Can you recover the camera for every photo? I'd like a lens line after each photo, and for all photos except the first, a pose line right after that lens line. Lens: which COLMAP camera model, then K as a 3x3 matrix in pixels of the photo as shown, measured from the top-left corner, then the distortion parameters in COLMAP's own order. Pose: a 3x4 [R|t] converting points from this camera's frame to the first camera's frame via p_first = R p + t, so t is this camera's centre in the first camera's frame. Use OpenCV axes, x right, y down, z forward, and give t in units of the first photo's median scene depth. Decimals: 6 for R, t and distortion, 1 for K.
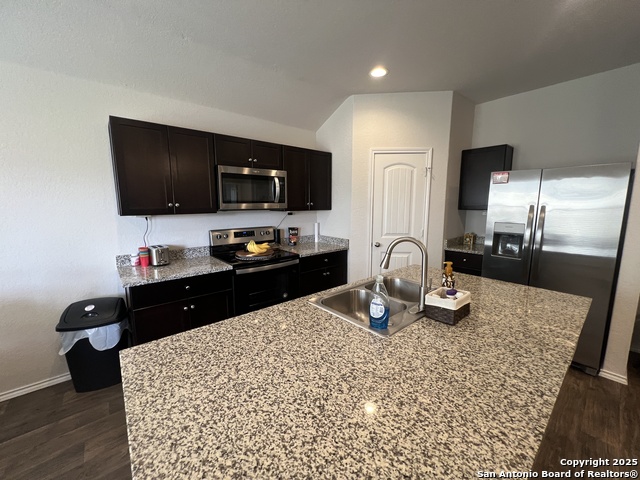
lens RADIAL K [[255.6, 0, 318.6], [0, 255.6, 238.9], [0, 0, 1]] dist [-0.001864, -0.000086]
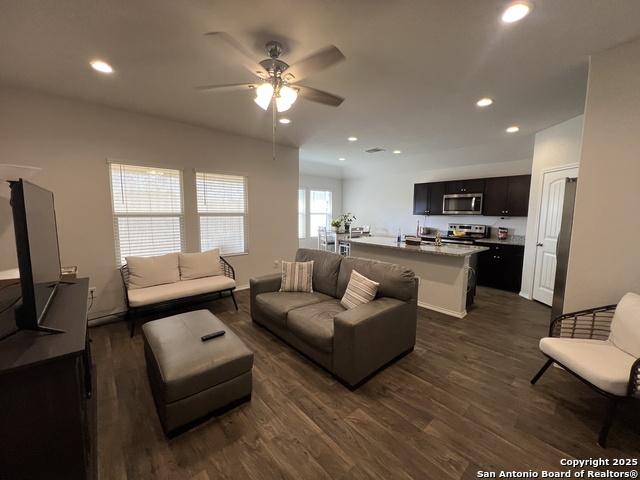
lens RADIAL K [[255.6, 0, 318.7], [0, 255.6, 238.8], [0, 0, 1]] dist [-0.001864, -0.000086]
pose [[0.013975, 0.107230, -0.994136, 1.968905], [-0.150315, 0.983160, 0.103933, 0.038735], [0.988539, 0.147981, 0.029858, -0.152963]]
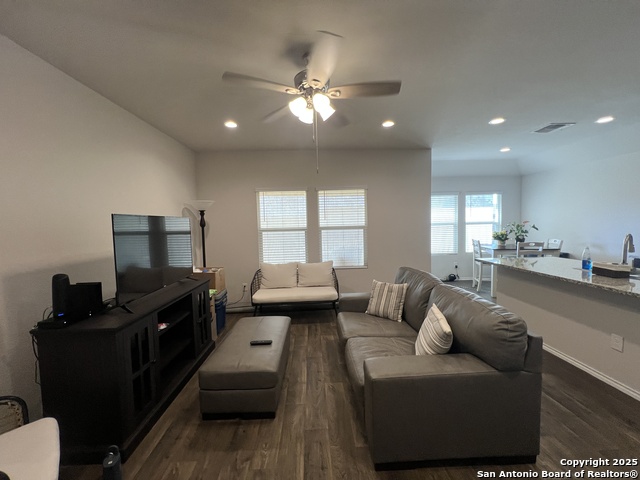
lens RADIAL K [[255.6, 0, 318.1], [0, 255.6, 238.9], [0, 0, 1]] dist [-0.001864, -0.000086]
pose [[-0.625960, 0.063654, -0.777253, 1.715449], [-0.085732, 0.985006, 0.149712, -0.028689], [0.775129, 0.160350, -0.611117, 0.240273]]
